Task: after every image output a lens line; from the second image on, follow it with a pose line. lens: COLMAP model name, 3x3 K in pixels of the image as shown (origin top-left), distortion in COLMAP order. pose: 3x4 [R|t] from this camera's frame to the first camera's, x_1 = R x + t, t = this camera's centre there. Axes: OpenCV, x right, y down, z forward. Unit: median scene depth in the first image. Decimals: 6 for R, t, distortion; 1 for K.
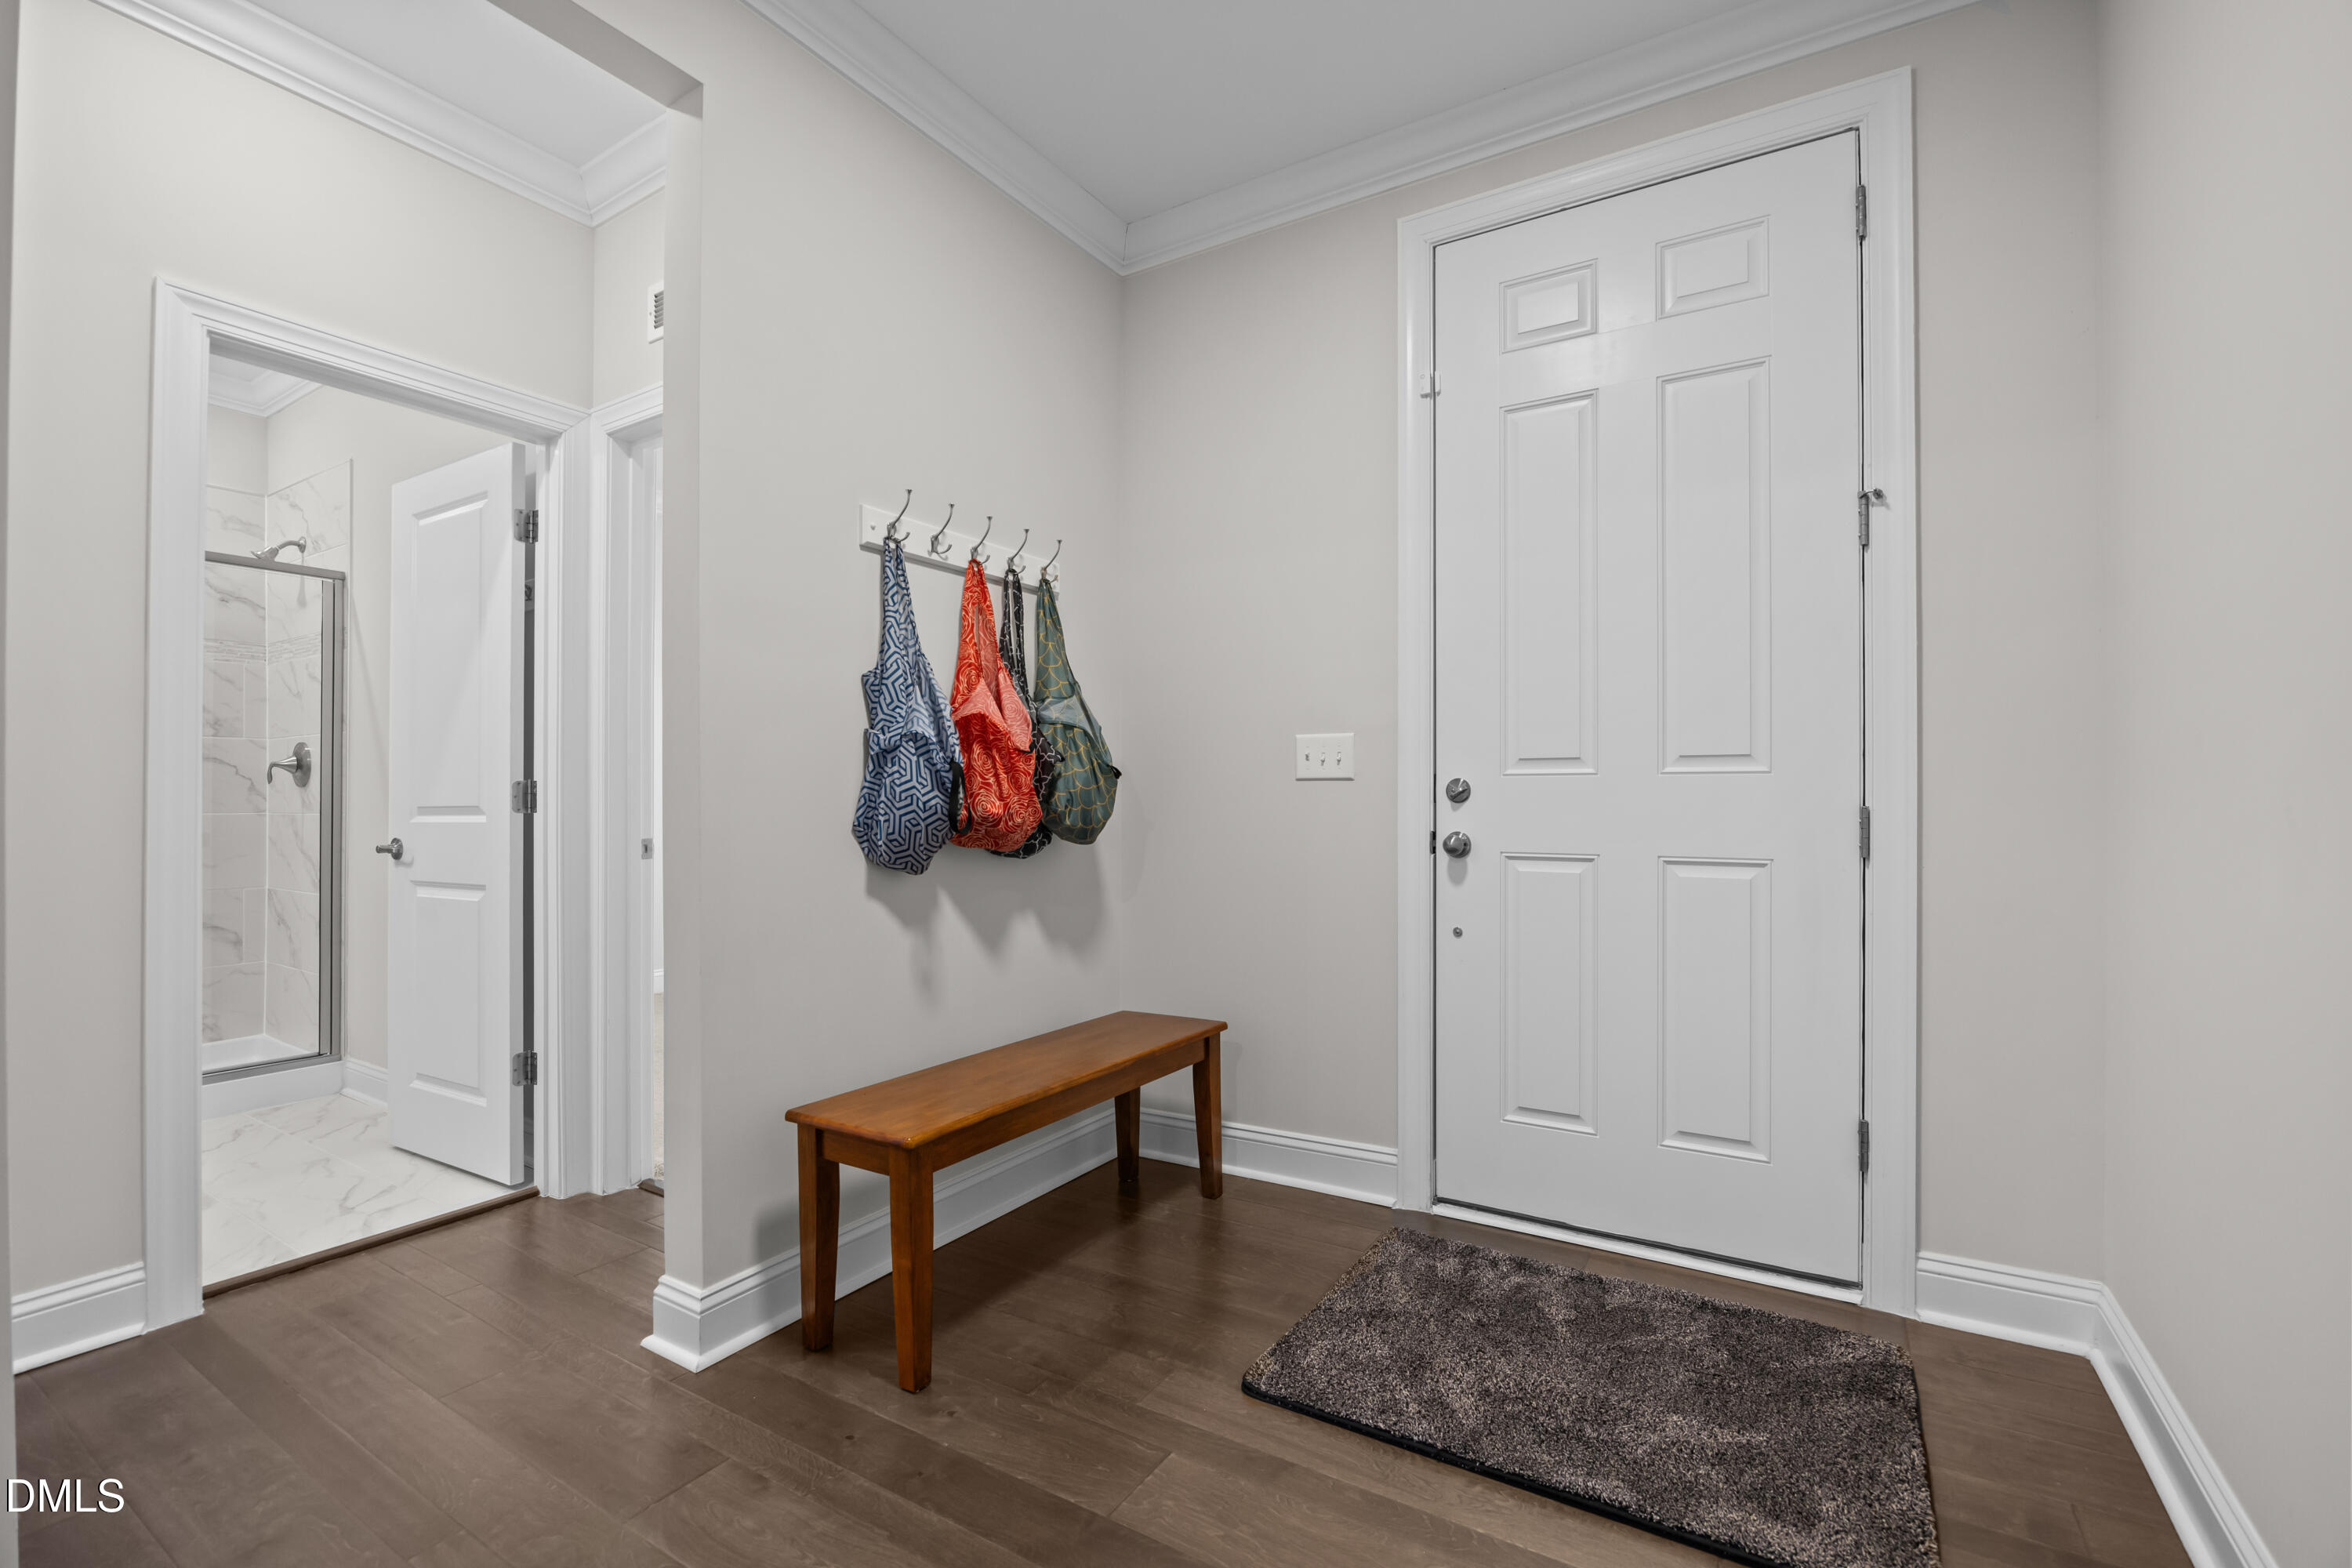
lens RADIAL K [[1044.1, 0, 1169.7], [0, 1044.1, 804.3], [0, 0, 1]] dist [-0.004216, -0.000676]
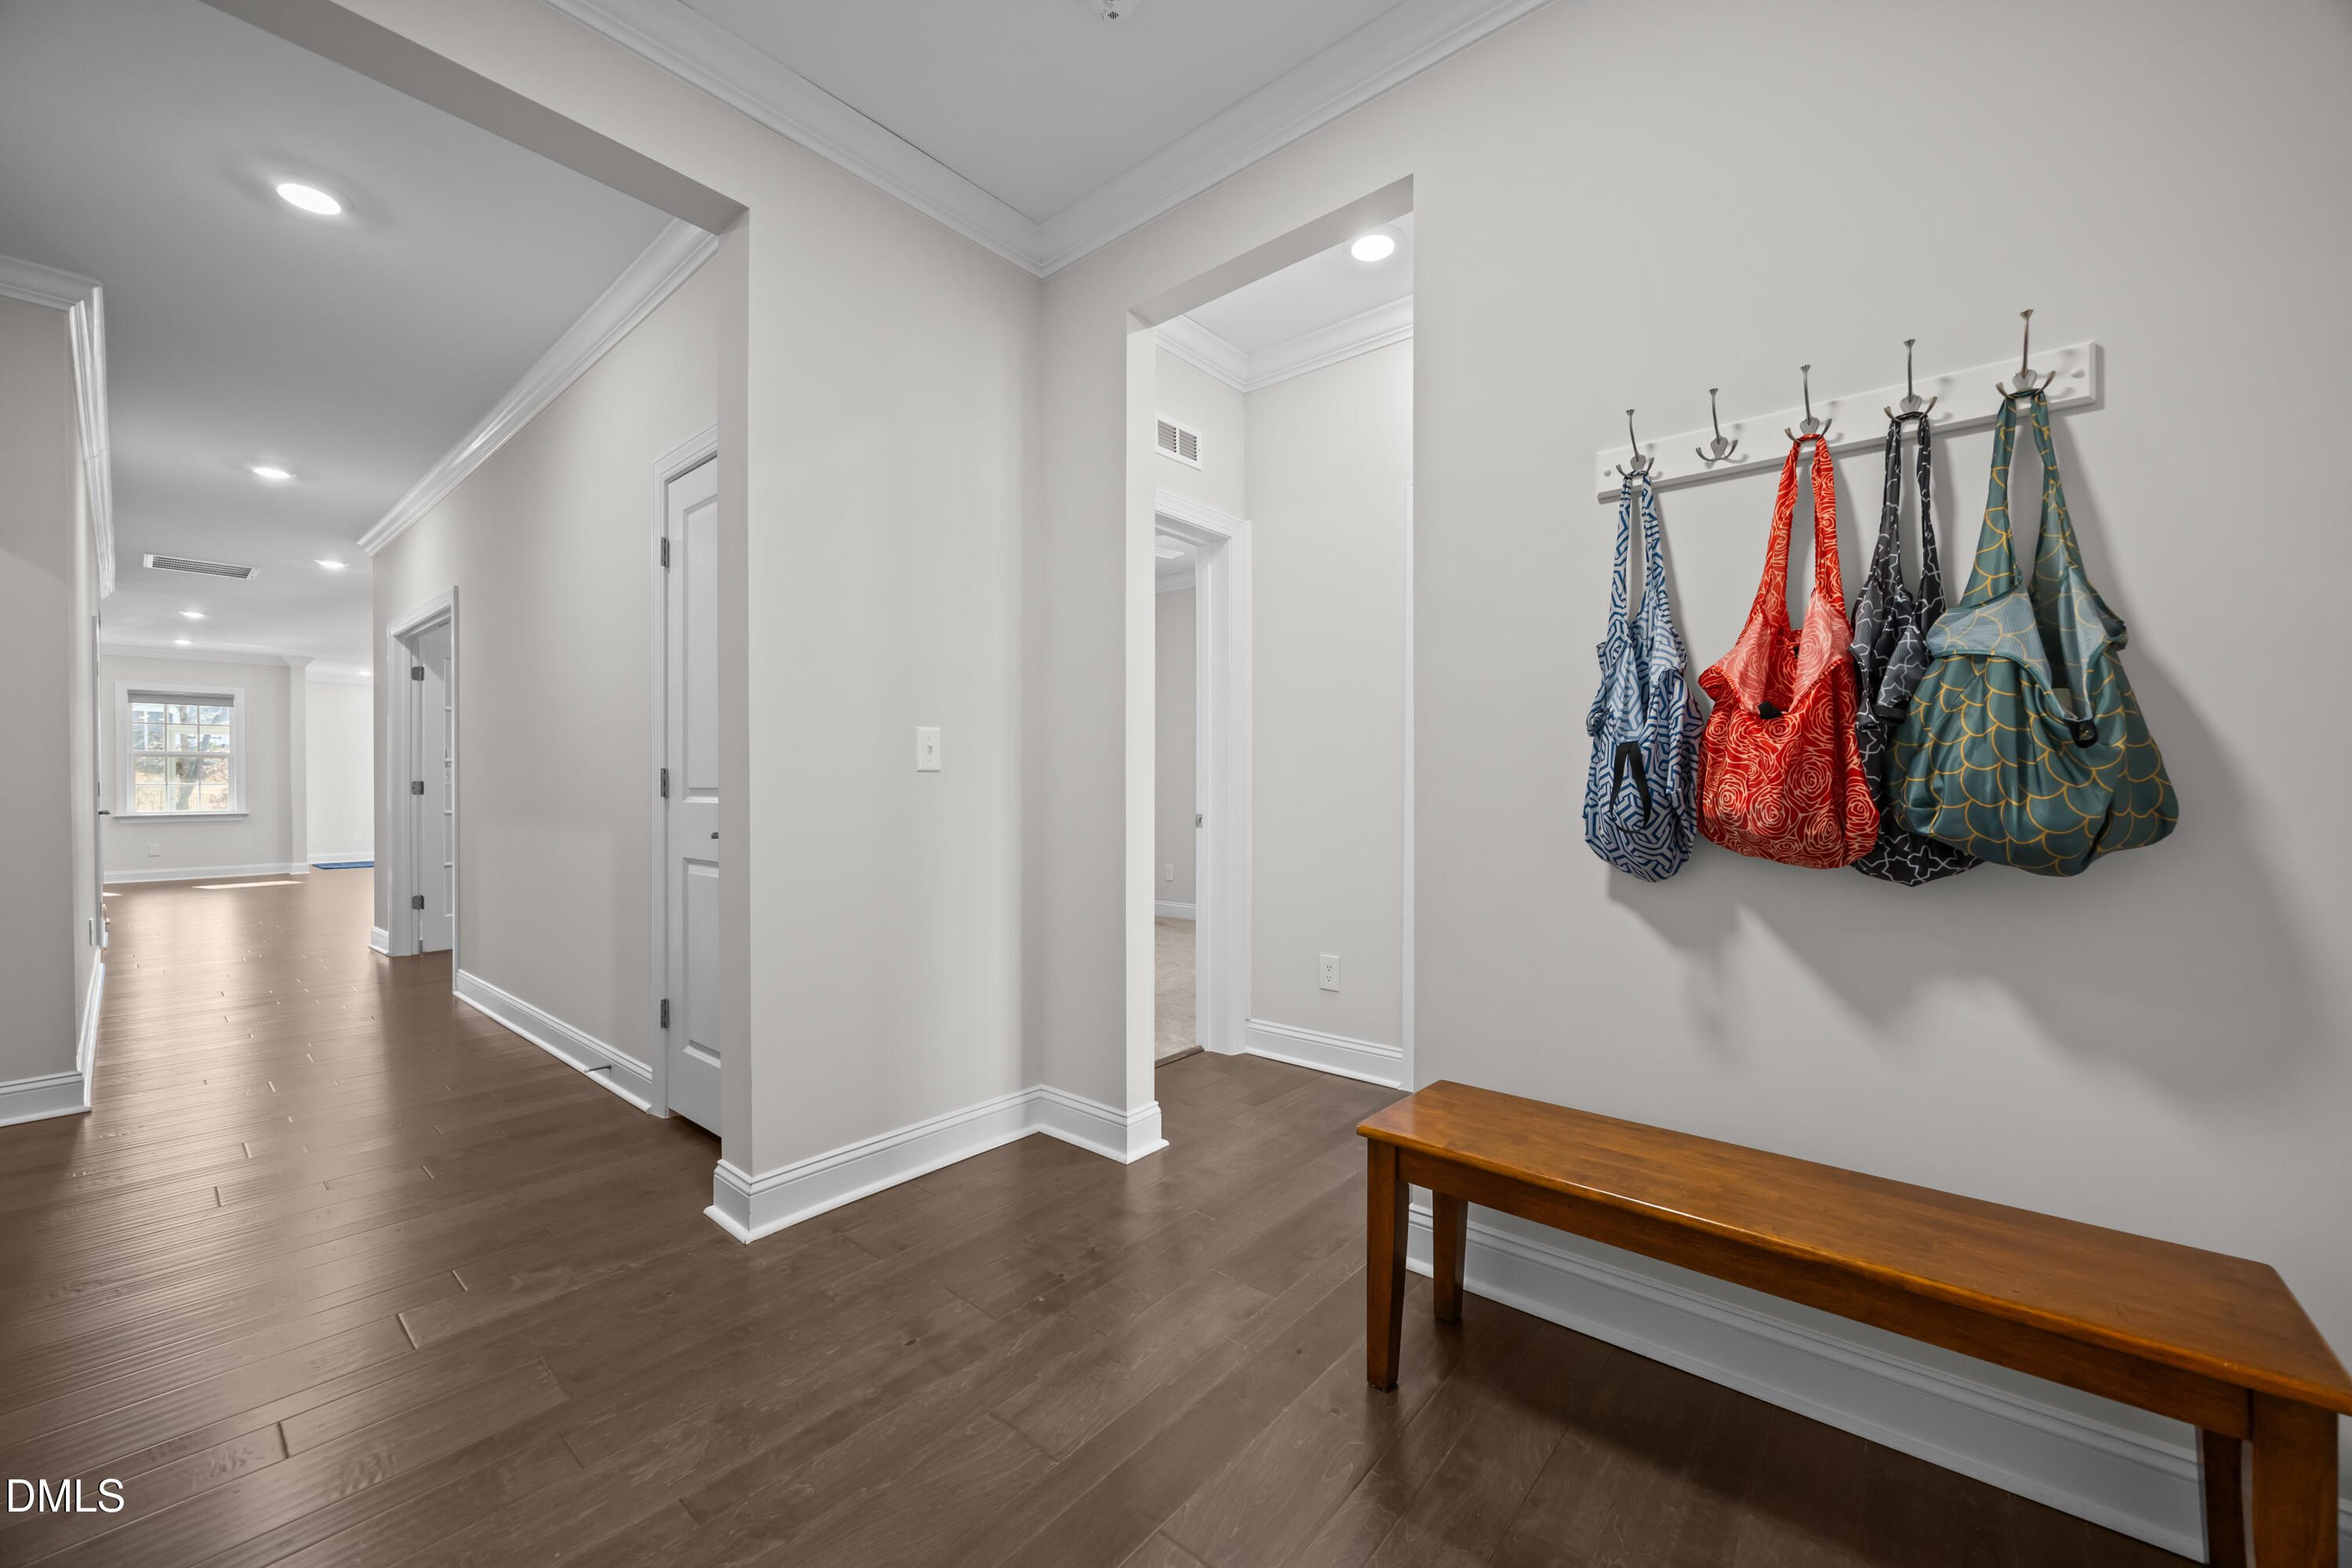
lens RADIAL K [[901.2, 0, 1176.0], [0, 901.2, 784.0], [0, 0, 1]] dist [-0.002278, -0.000063]
pose [[-0.145938, 0.002638, -0.989290, 0.470491], [-0.002058, 0.999993, 0.002970, -0.008318], [0.989292, 0.002469, -0.145932, 0.700322]]
